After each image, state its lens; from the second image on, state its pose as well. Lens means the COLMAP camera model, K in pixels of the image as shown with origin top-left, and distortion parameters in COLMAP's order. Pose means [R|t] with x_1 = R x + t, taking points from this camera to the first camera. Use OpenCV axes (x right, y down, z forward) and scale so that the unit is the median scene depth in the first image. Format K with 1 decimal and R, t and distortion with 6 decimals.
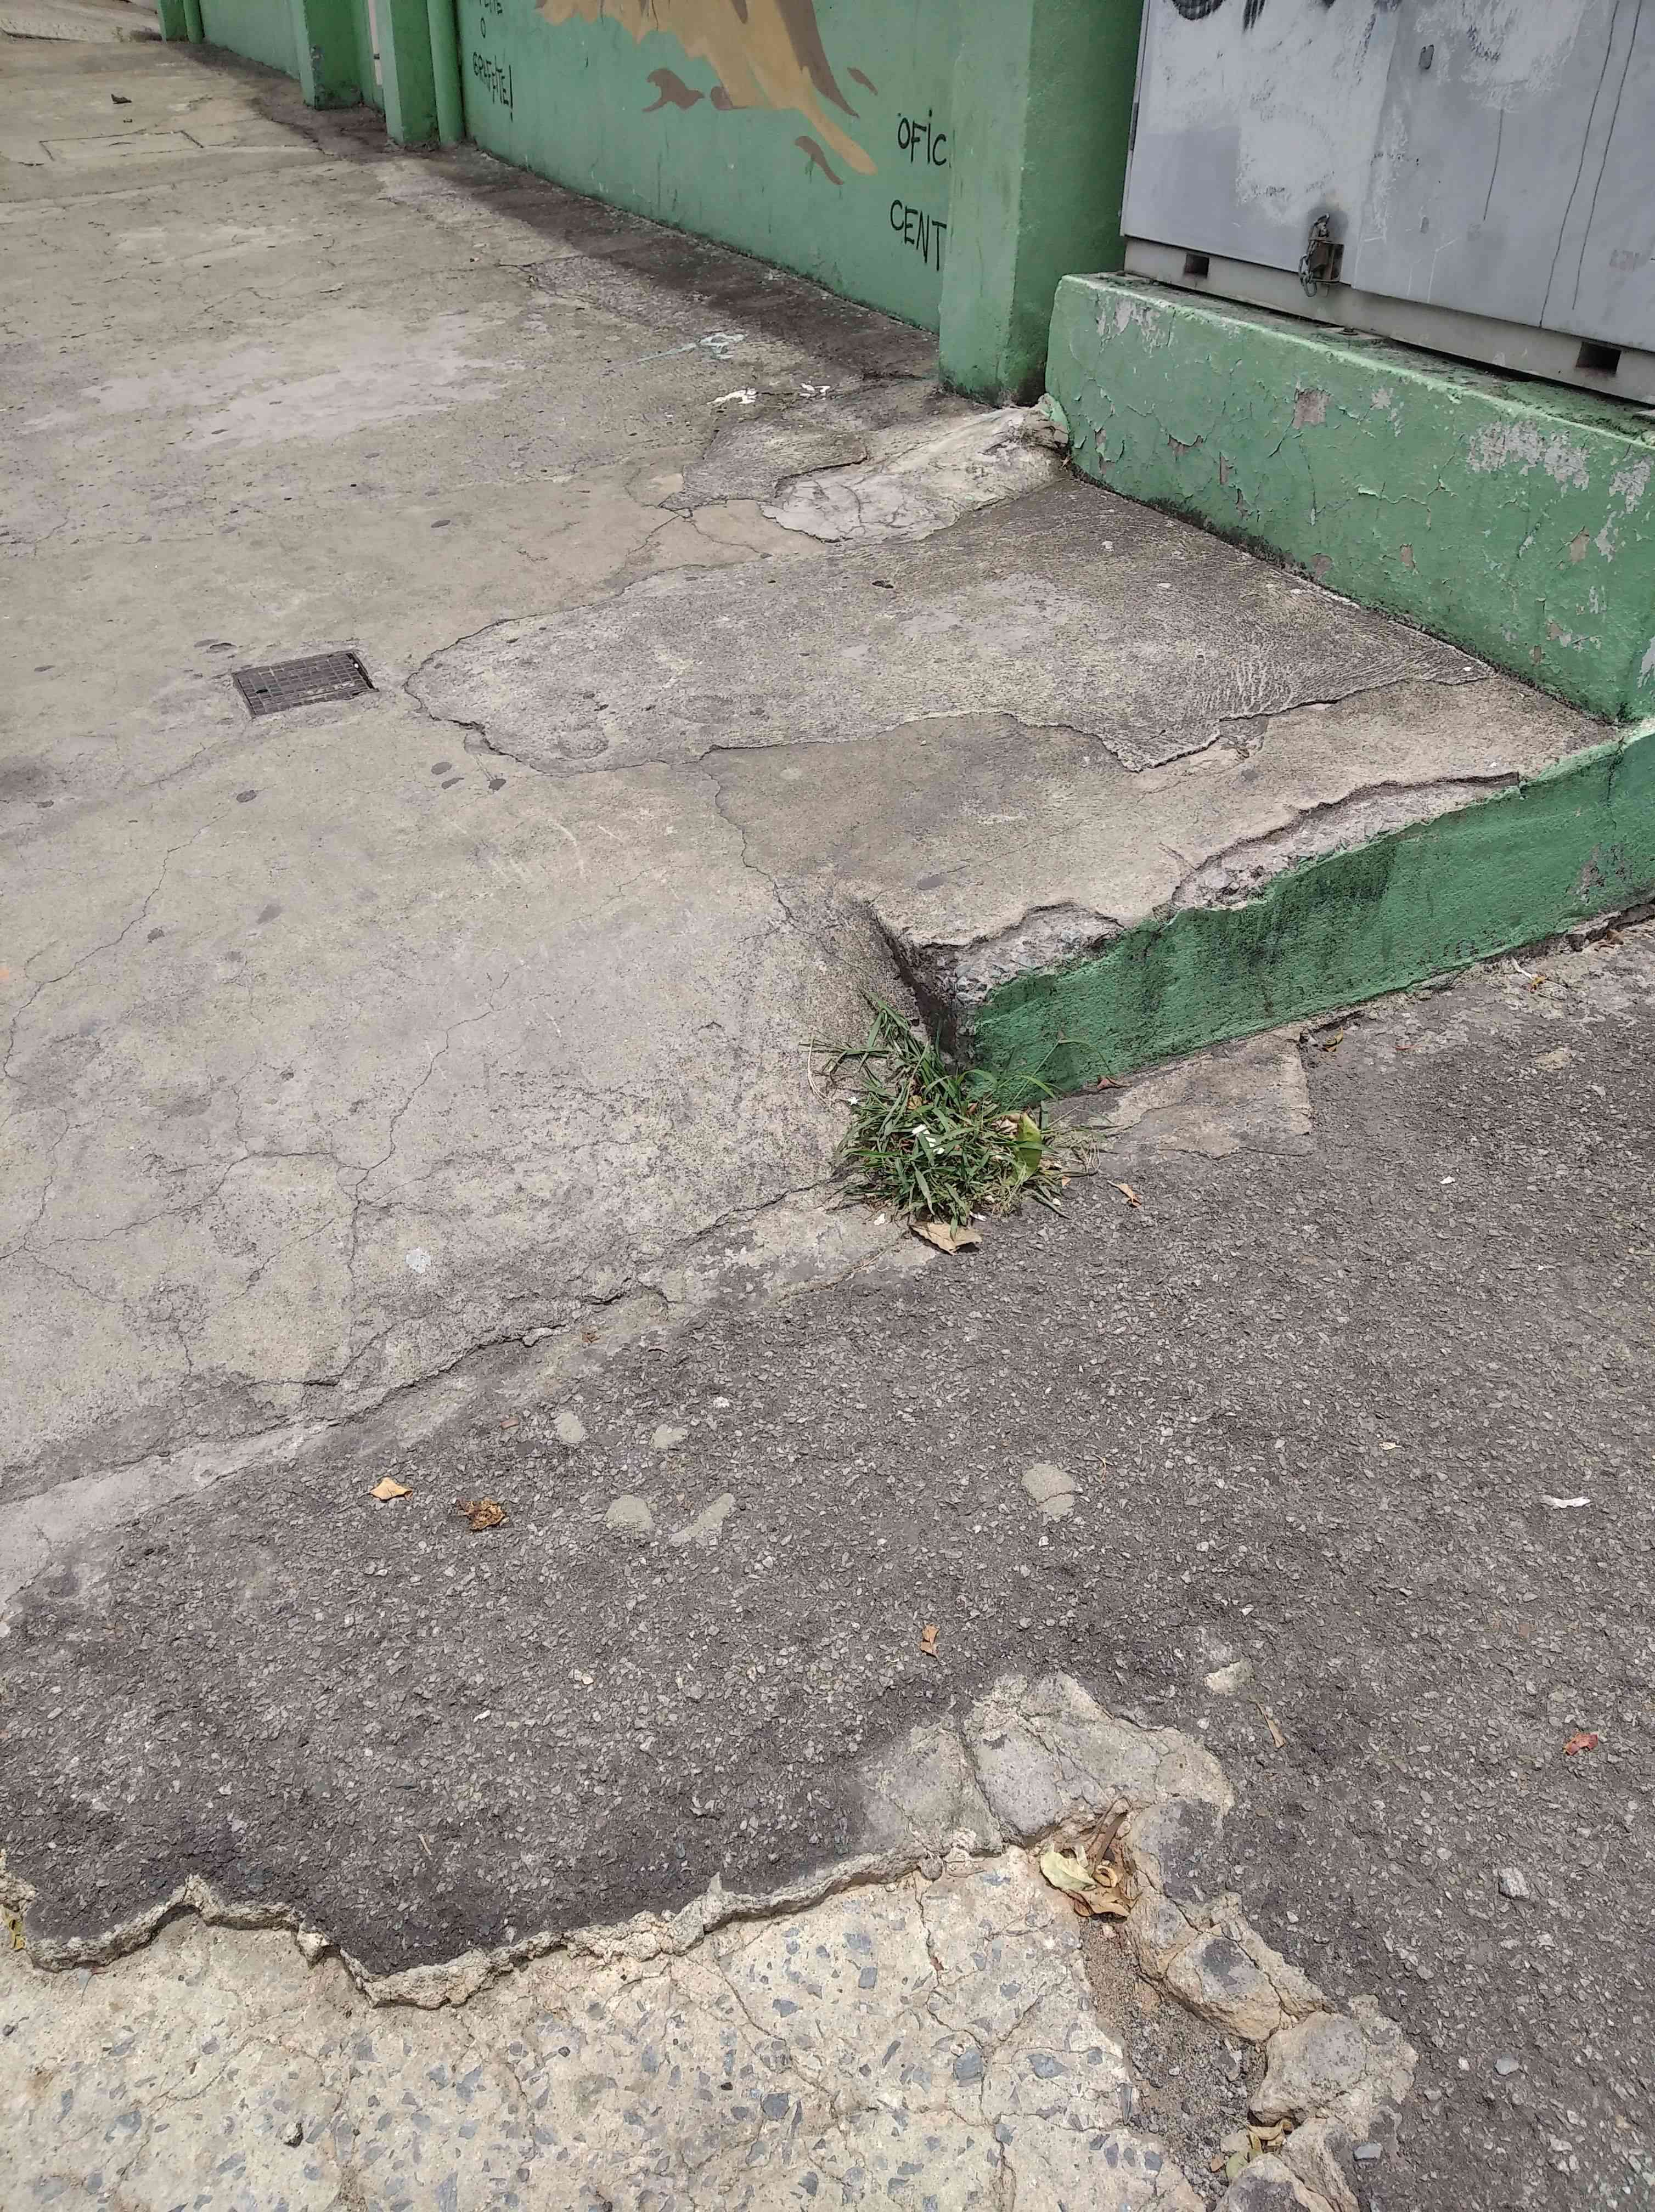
lens RADIAL K [[1701.7, 0, 821.4], [0, 1701.7, 1092.6], [0, 0, 1]] dist [0.047283, -0.067510]
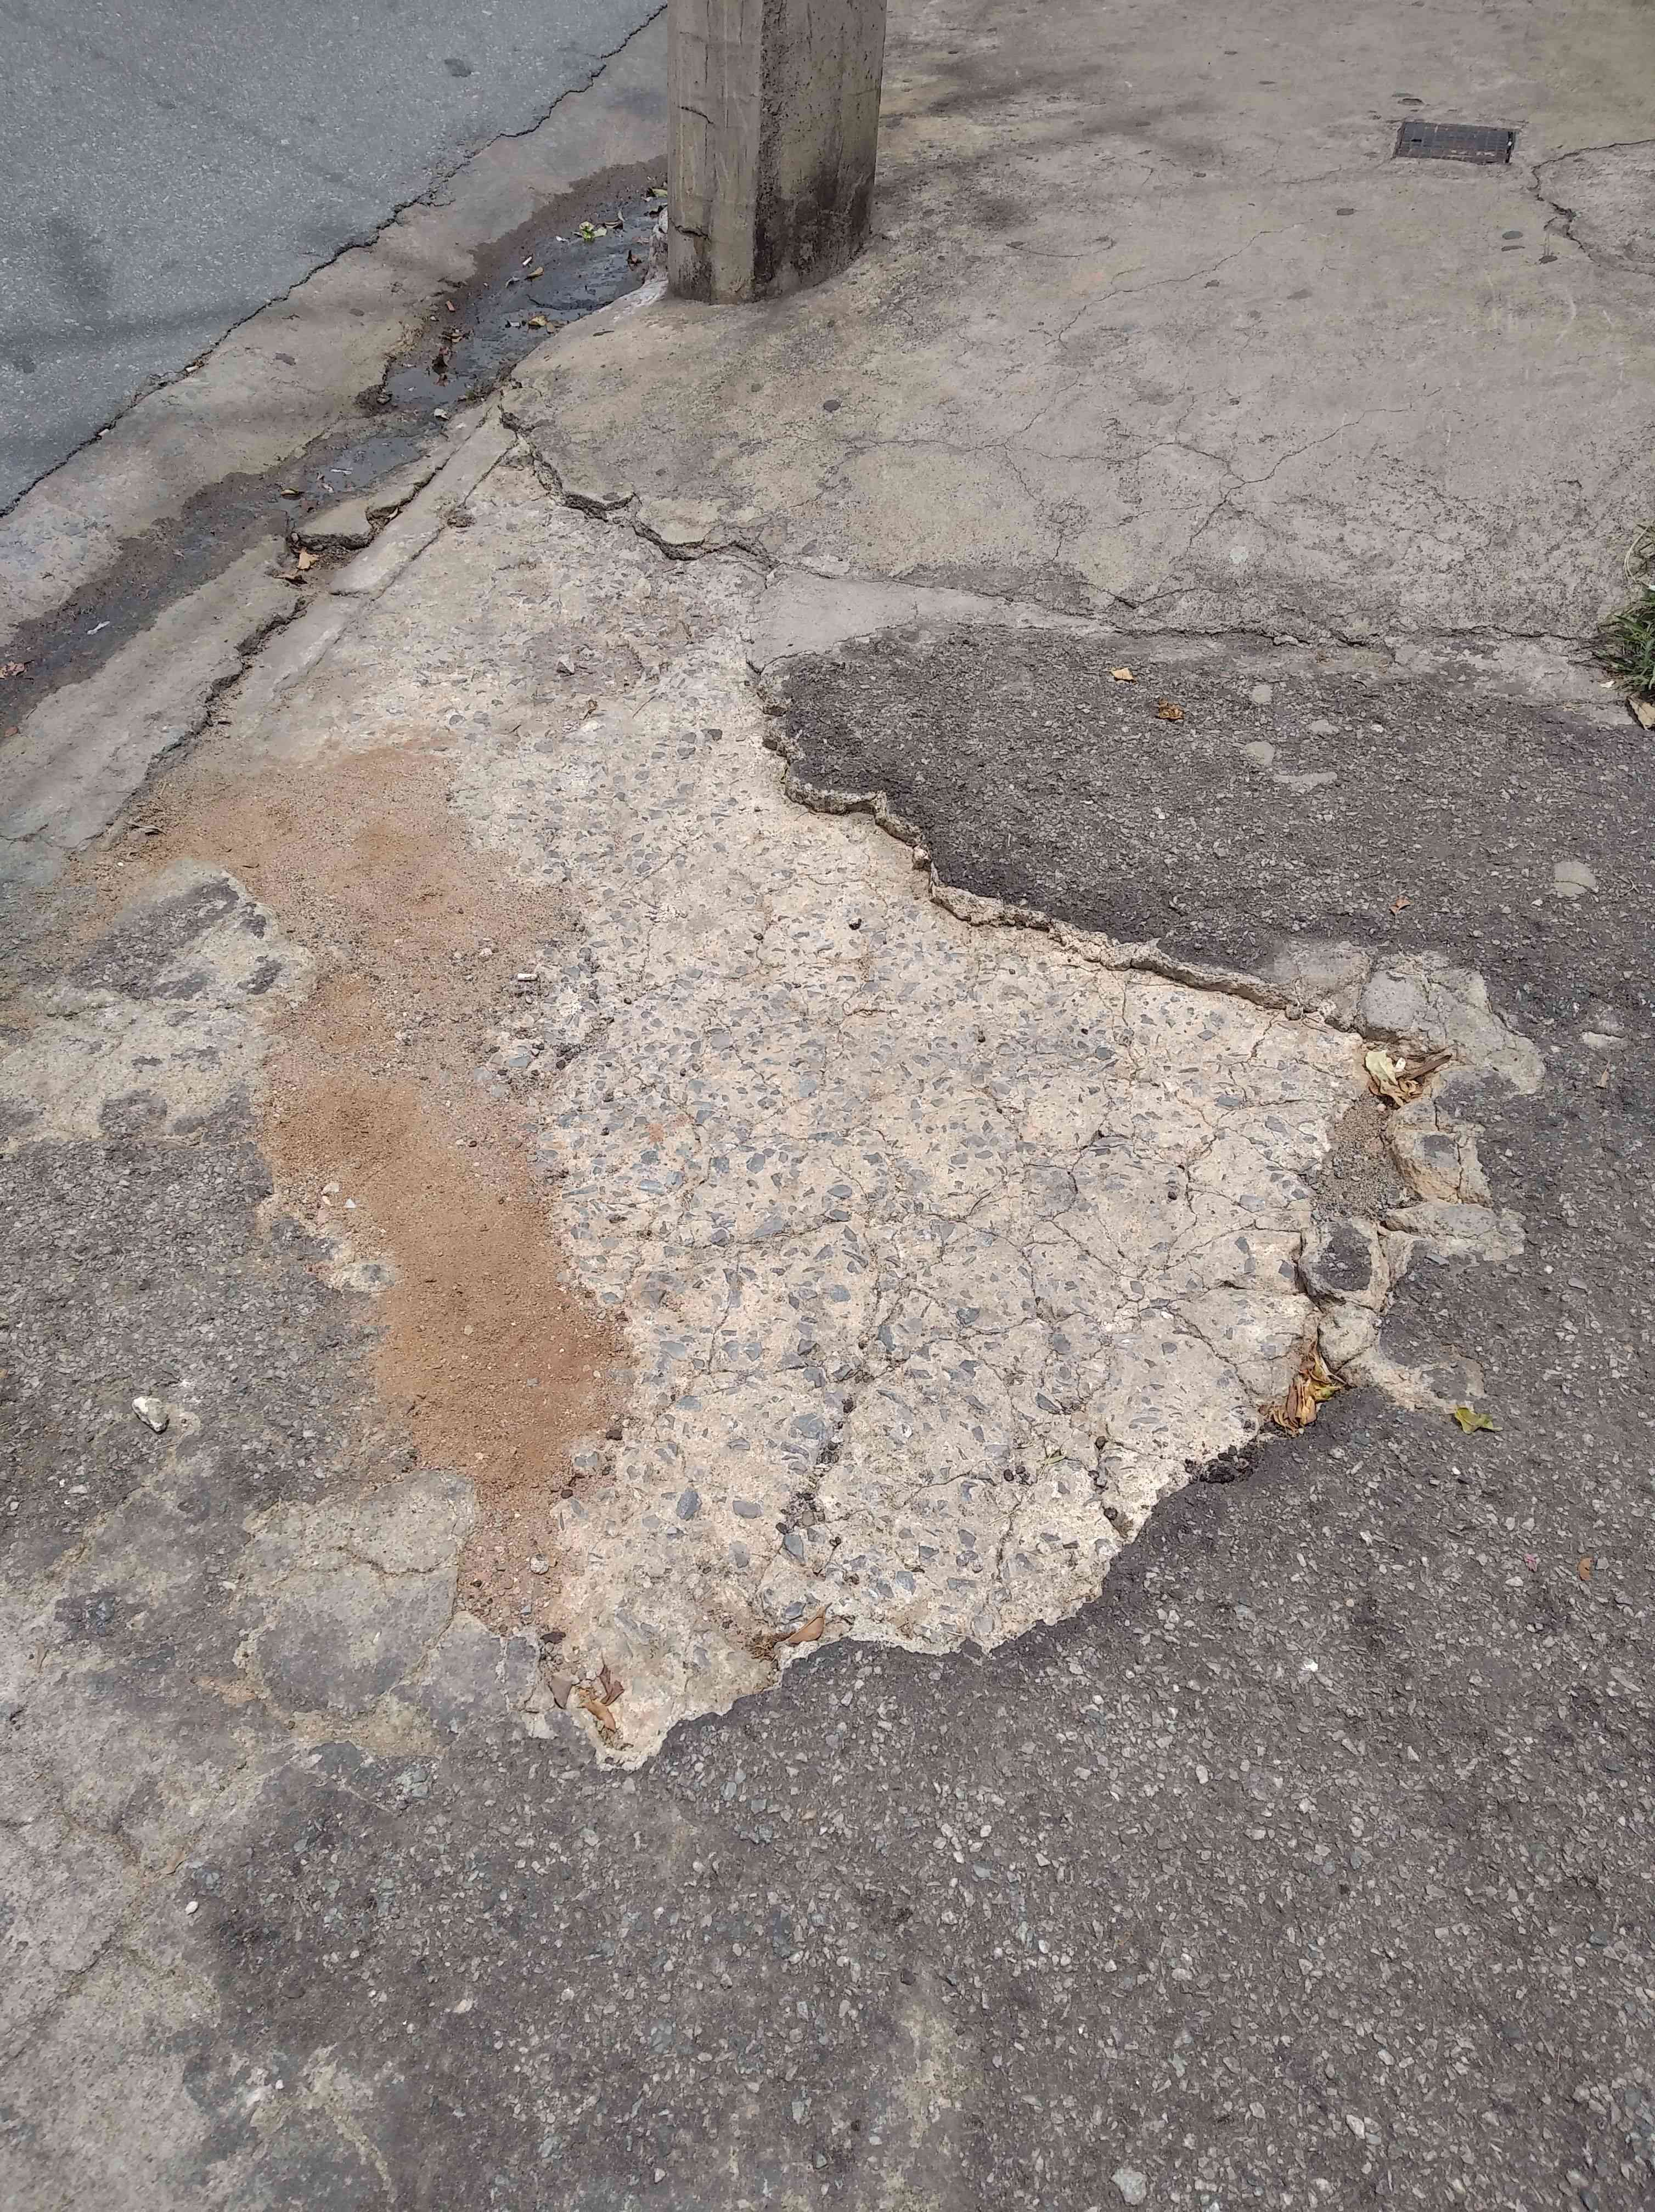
lens RADIAL K [[1701.7, 0, 831.6], [0, 1701.7, 1101.3], [0, 0, 1]] dist [0.047283, -0.067510]
pose [[0.725932, 0.509792, -0.461665, 0.431593], [-0.422470, 0.860210, 0.285583, 0.271705], [0.542716, -0.012275, 0.839826, -0.296838]]
